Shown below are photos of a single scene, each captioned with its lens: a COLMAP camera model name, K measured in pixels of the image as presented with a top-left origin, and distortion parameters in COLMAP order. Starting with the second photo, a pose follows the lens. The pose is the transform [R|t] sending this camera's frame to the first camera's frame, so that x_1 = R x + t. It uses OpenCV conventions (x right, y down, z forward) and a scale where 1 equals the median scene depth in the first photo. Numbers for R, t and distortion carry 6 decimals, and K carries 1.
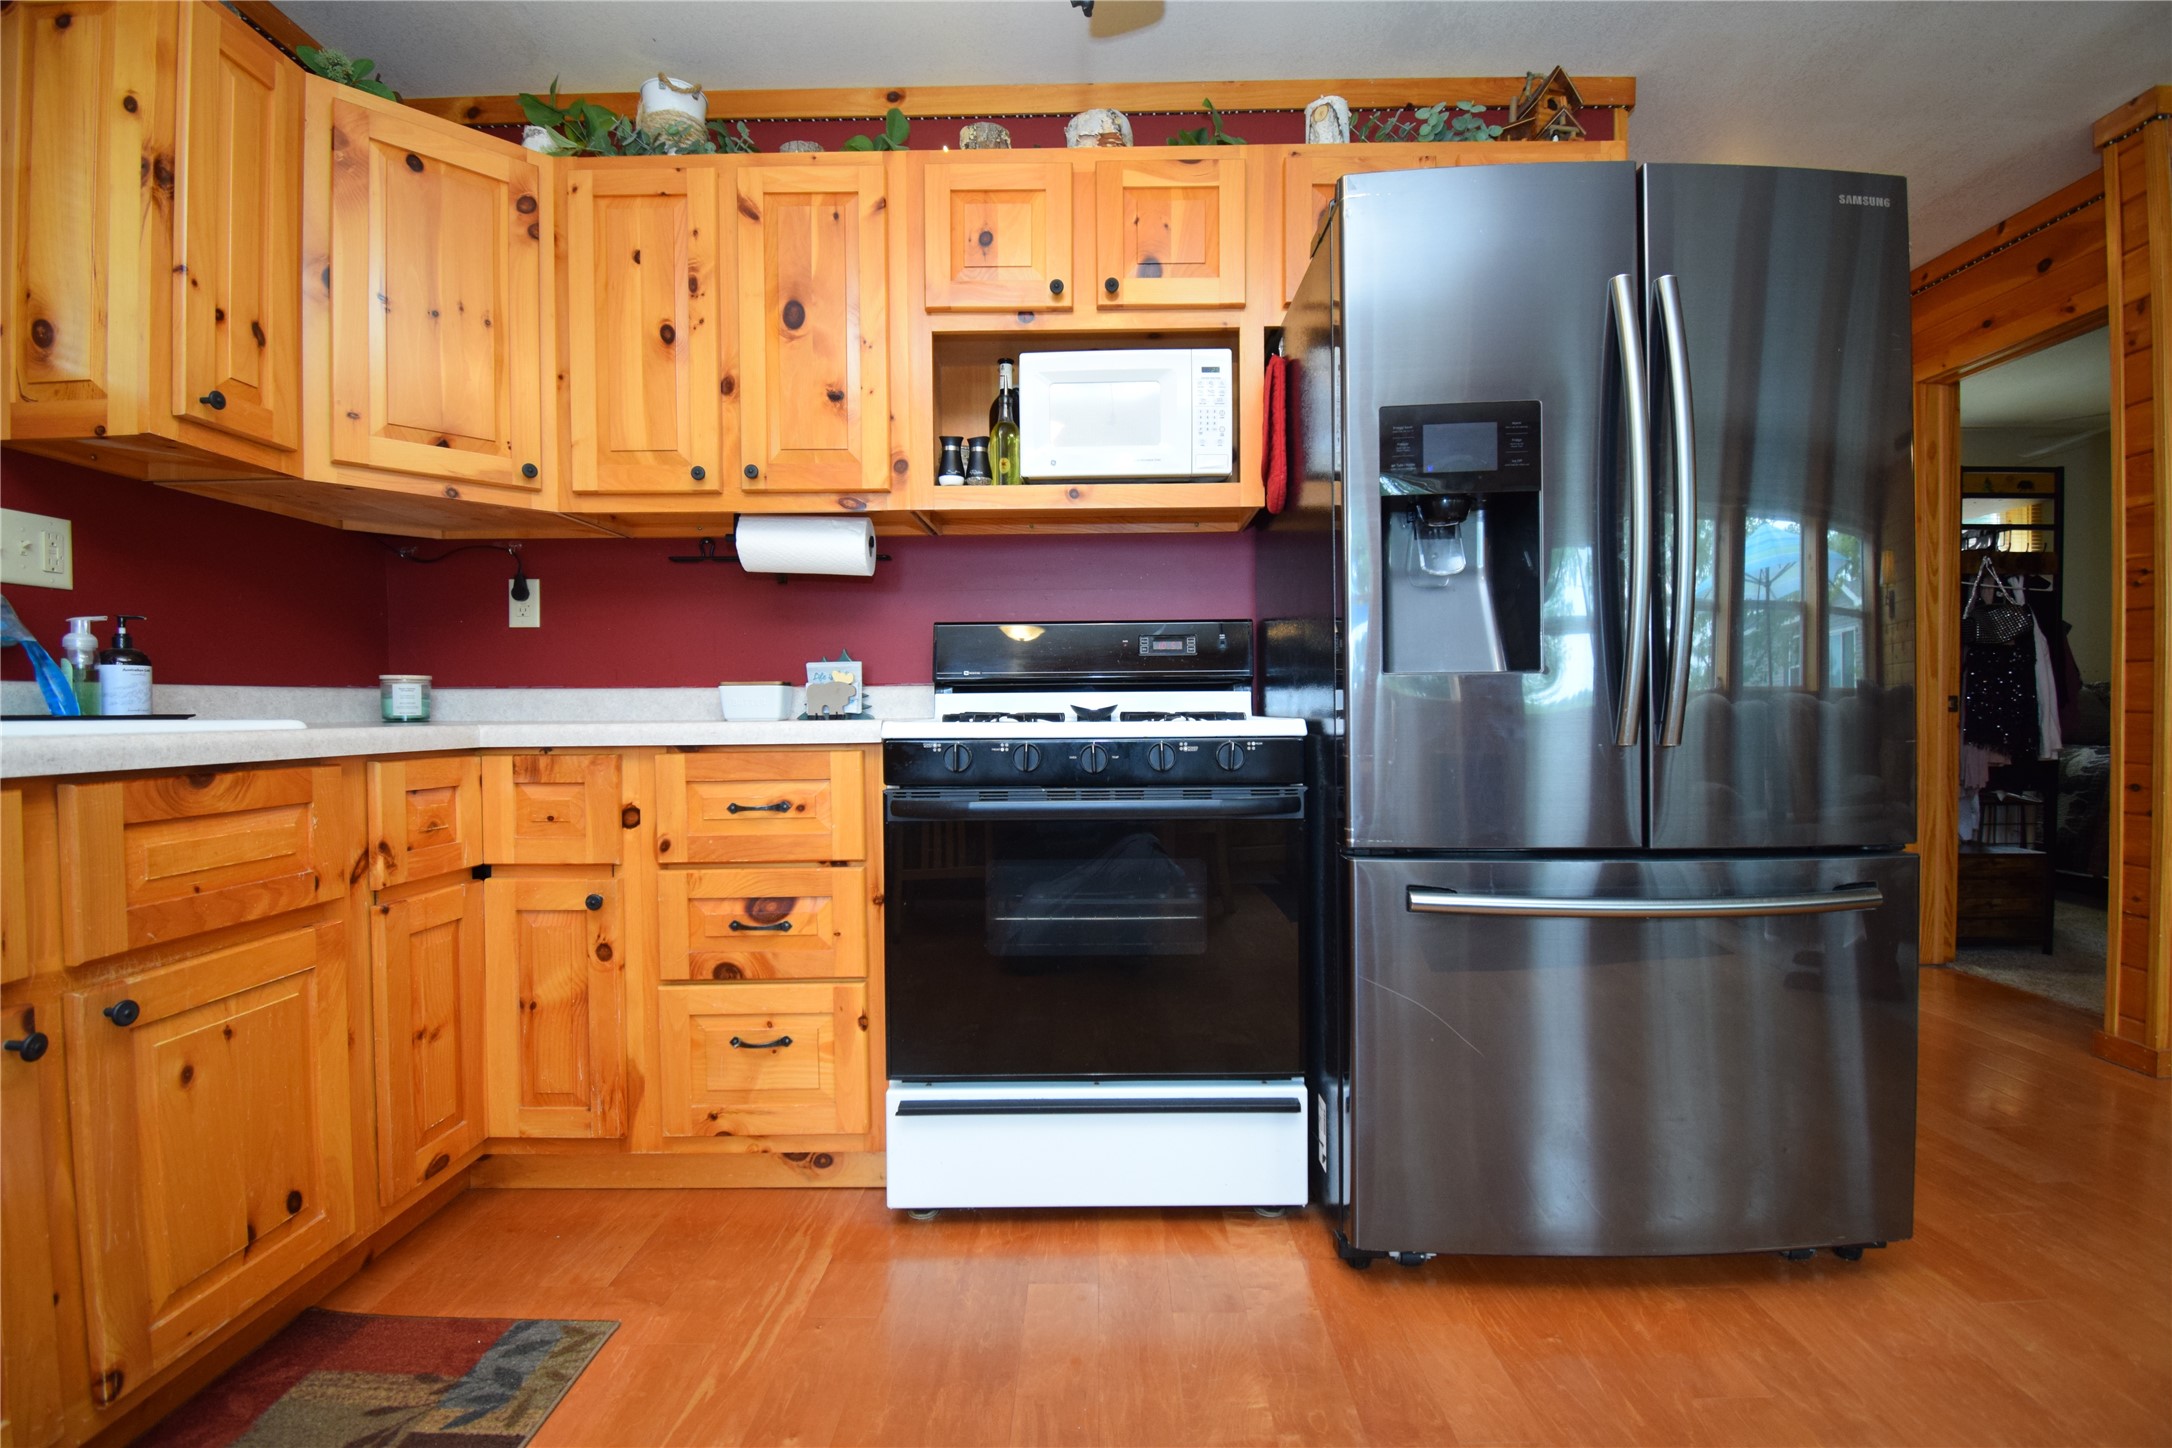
lens RADIAL K [[953.2, 0, 1095.6], [0, 953.2, 728.9], [0, 0, 1]] dist [0.024036, -0.028727]
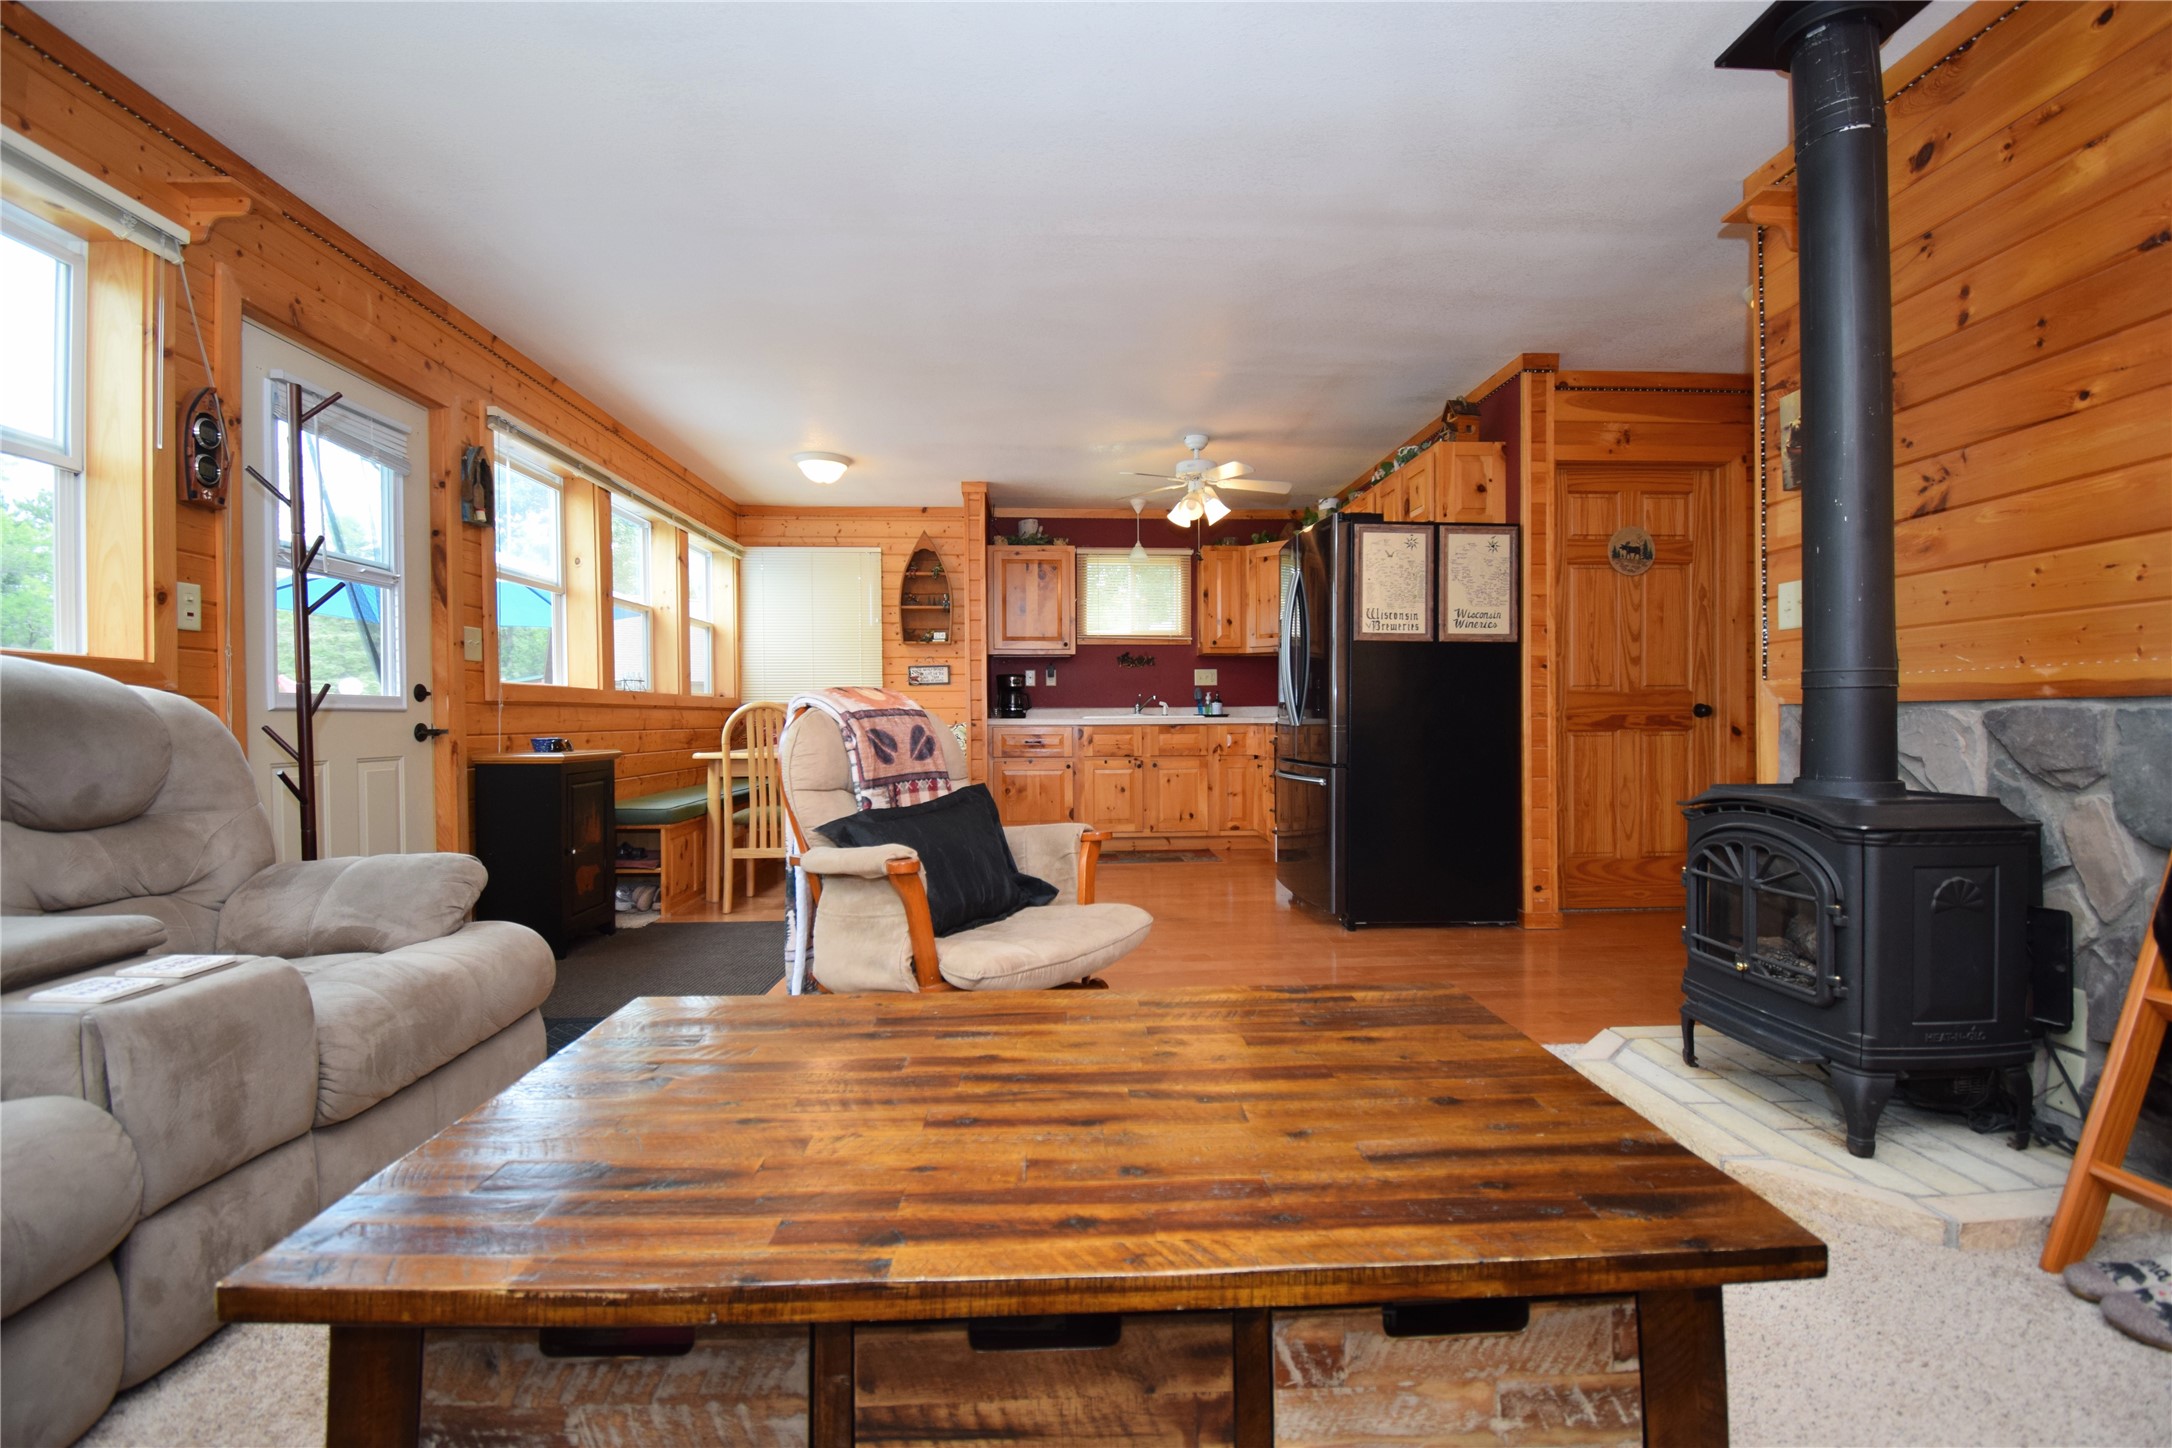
lens RADIAL K [[953.2, 0, 1095.6], [0, 953.2, 728.9], [0, 0, 1]] dist [0.024036, -0.028727]
pose [[0.069862, 0.017956, -0.997395, 2.975499], [-0.012602, 0.999774, 0.017116, -0.014296], [0.997477, 0.011373, 0.070072, 0.128170]]
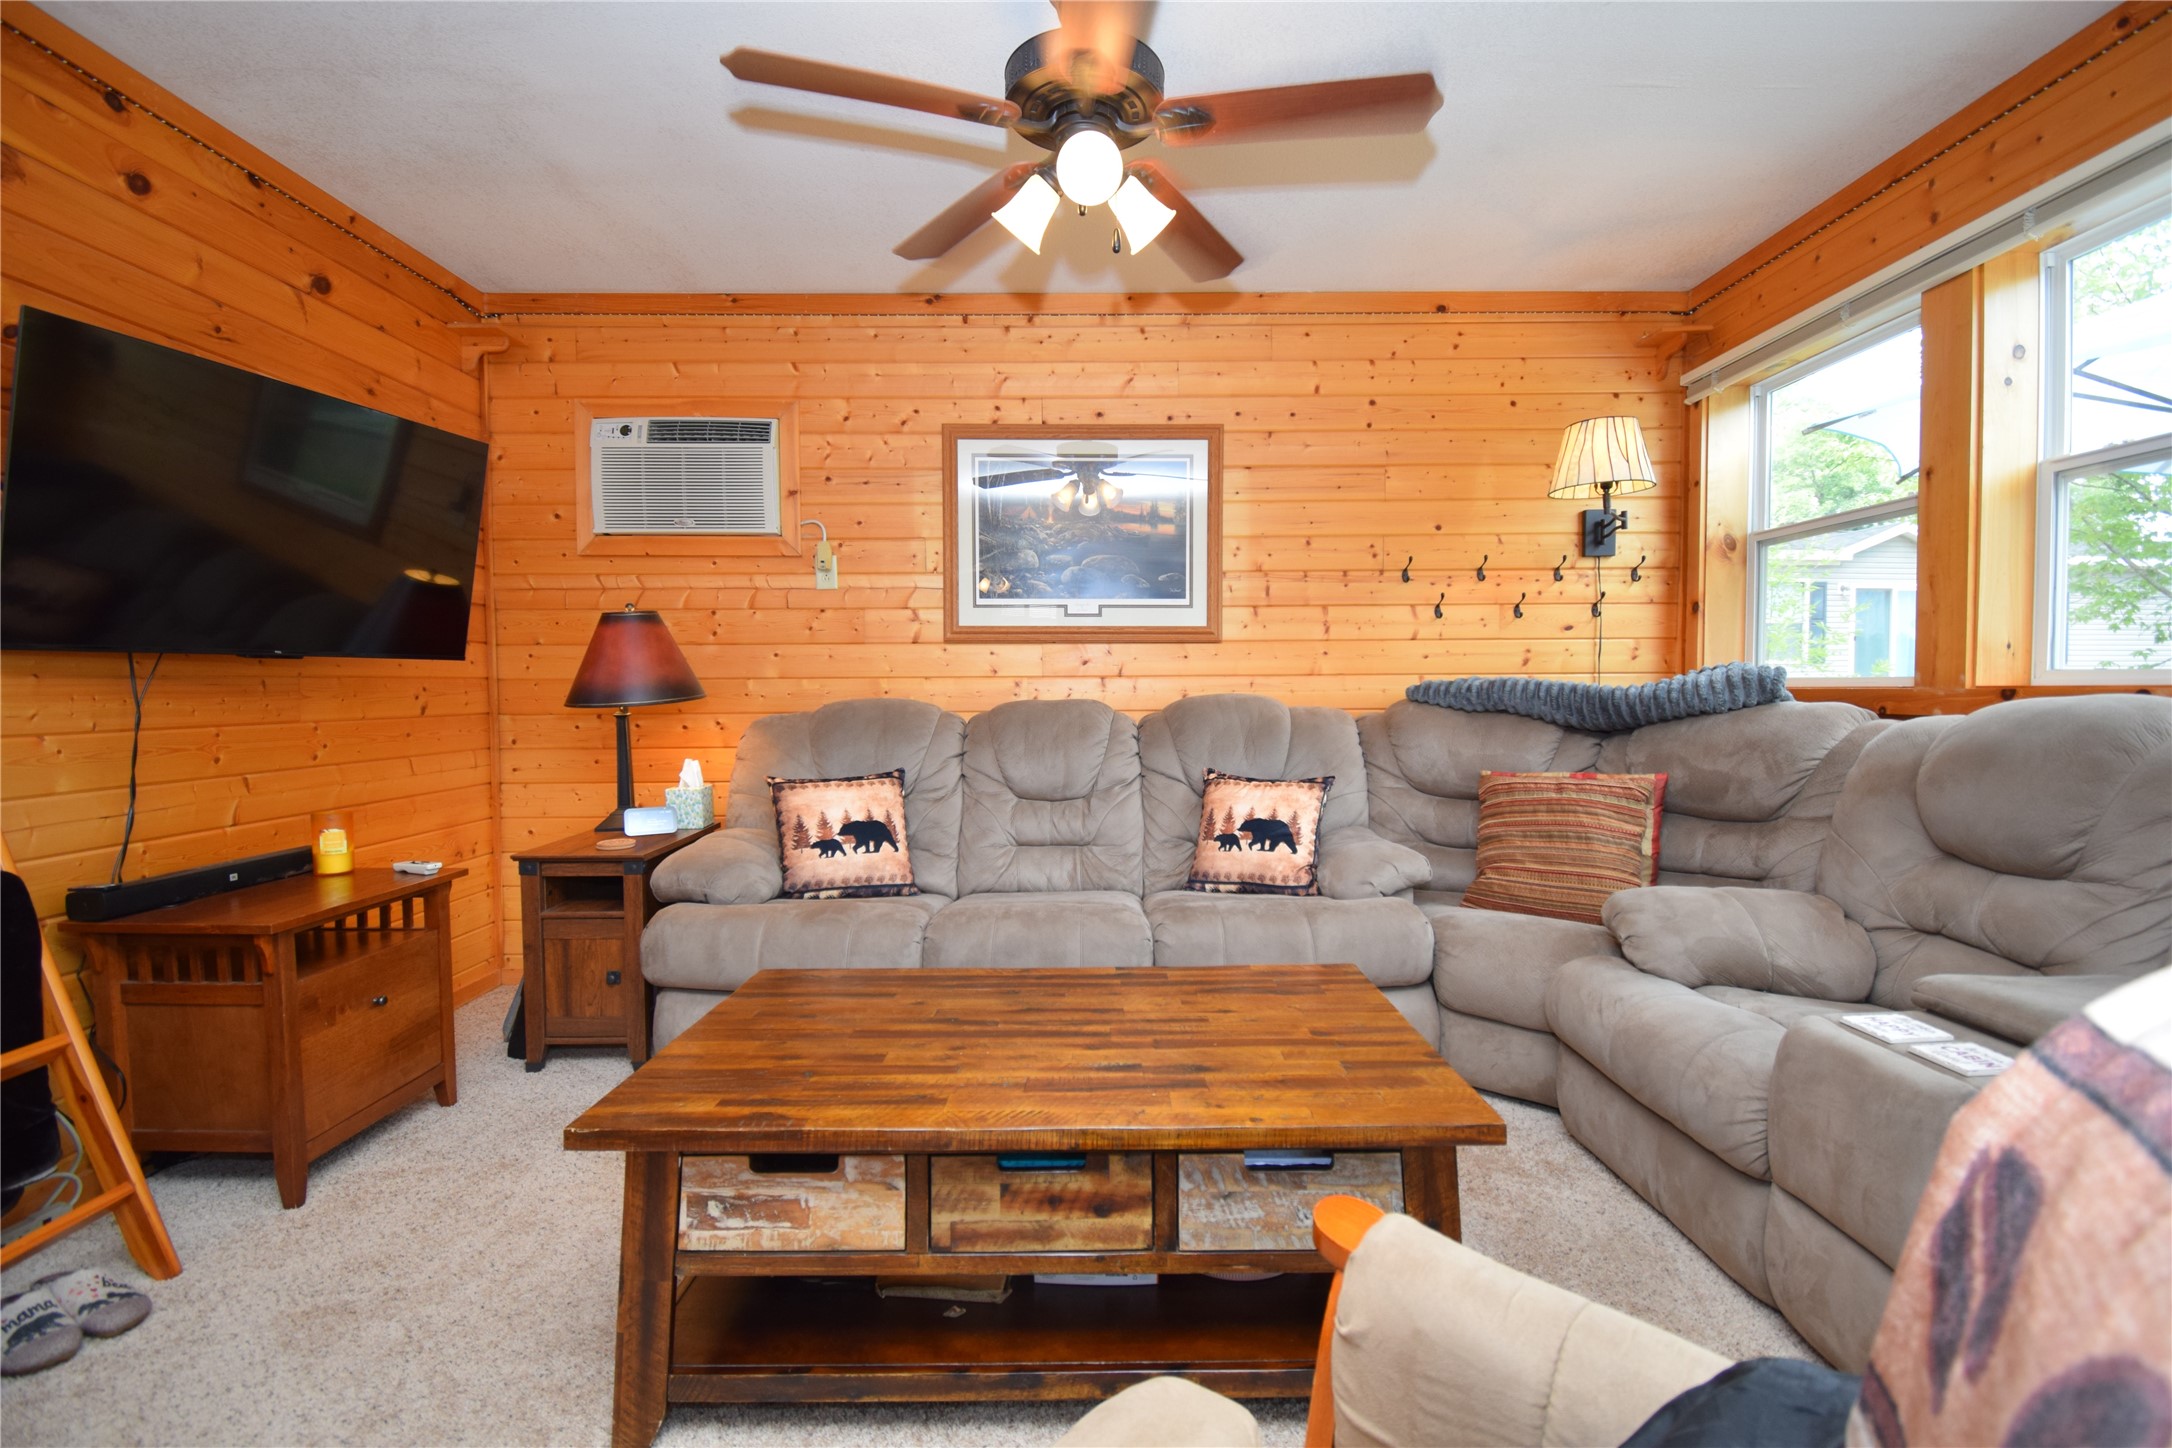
lens RADIAL K [[954.6, 0, 1093.8], [0, 954.6, 727.1], [0, 0, 1]] dist [0.022014, -0.026585]
pose [[-0.026098, -0.030484, 0.999194, 1.404694], [0.025713, 0.999184, 0.031156, -0.093225], [-0.999329, 0.026506, -0.025292, 0.115562]]
